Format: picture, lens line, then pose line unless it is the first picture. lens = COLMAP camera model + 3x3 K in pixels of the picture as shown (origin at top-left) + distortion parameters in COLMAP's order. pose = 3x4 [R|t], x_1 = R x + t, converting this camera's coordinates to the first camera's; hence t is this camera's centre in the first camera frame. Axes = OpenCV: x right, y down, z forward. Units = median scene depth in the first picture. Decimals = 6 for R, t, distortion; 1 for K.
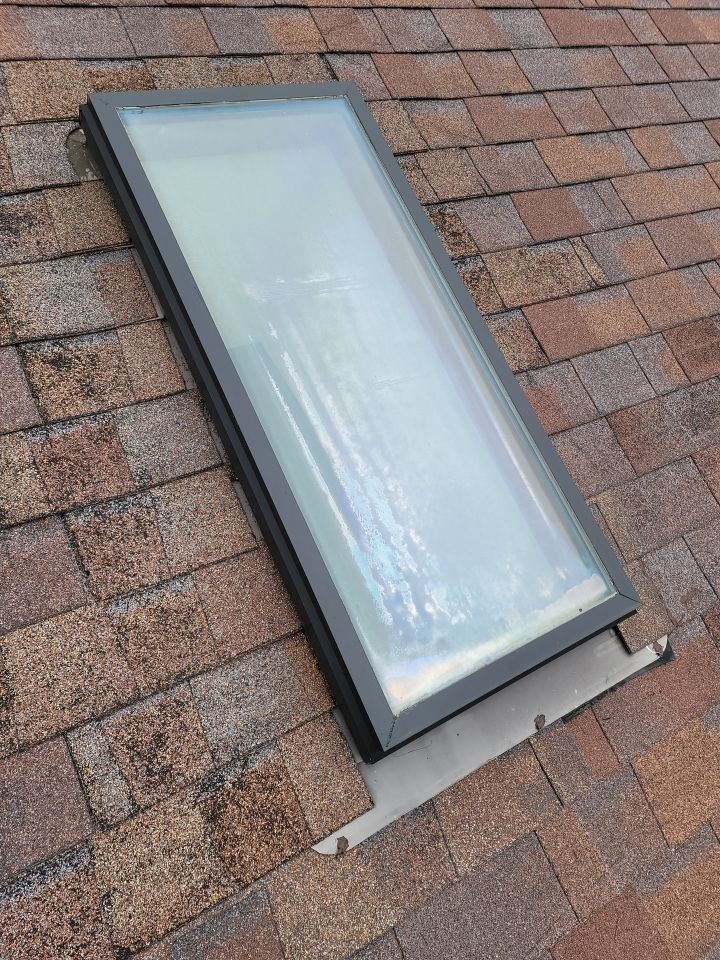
lens RADIAL K [[686.8, 0, 360.0], [0, 686.8, 480.0], [0, 0, 1]] dist [0.038444, -0.031443]
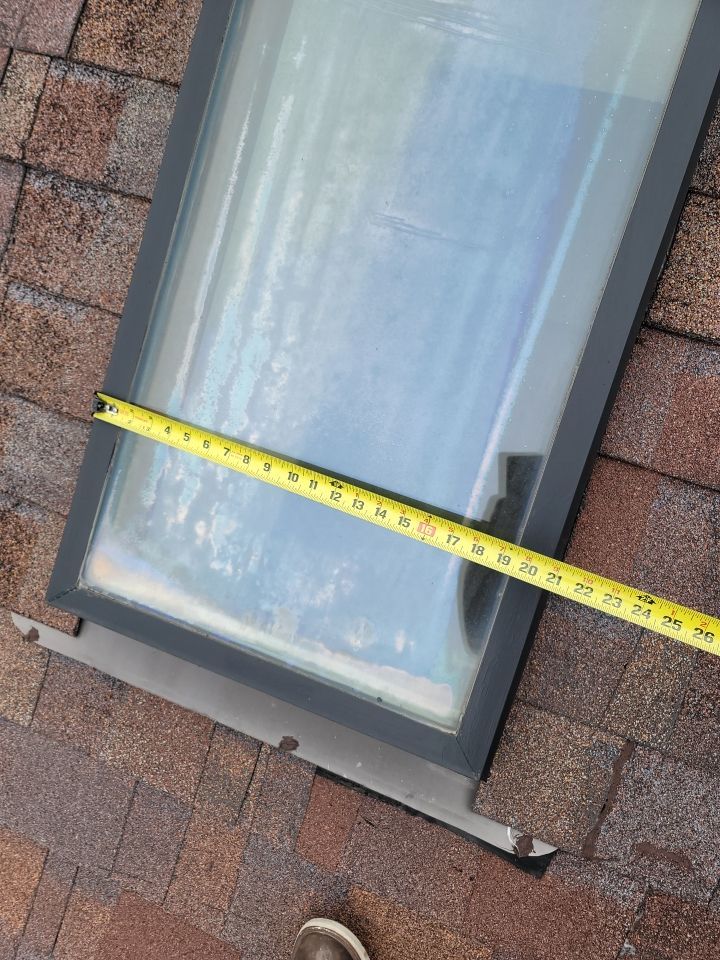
lens RADIAL K [[686.8, 0, 360.0], [0, 686.8, 480.0], [0, 0, 1]] dist [0.038444, -0.031443]
pose [[0.587622, 0.669281, -0.454713, 0.483547], [-0.453701, 0.737858, 0.499721, -0.285431], [0.669967, -0.087343, 0.737235, 0.560634]]
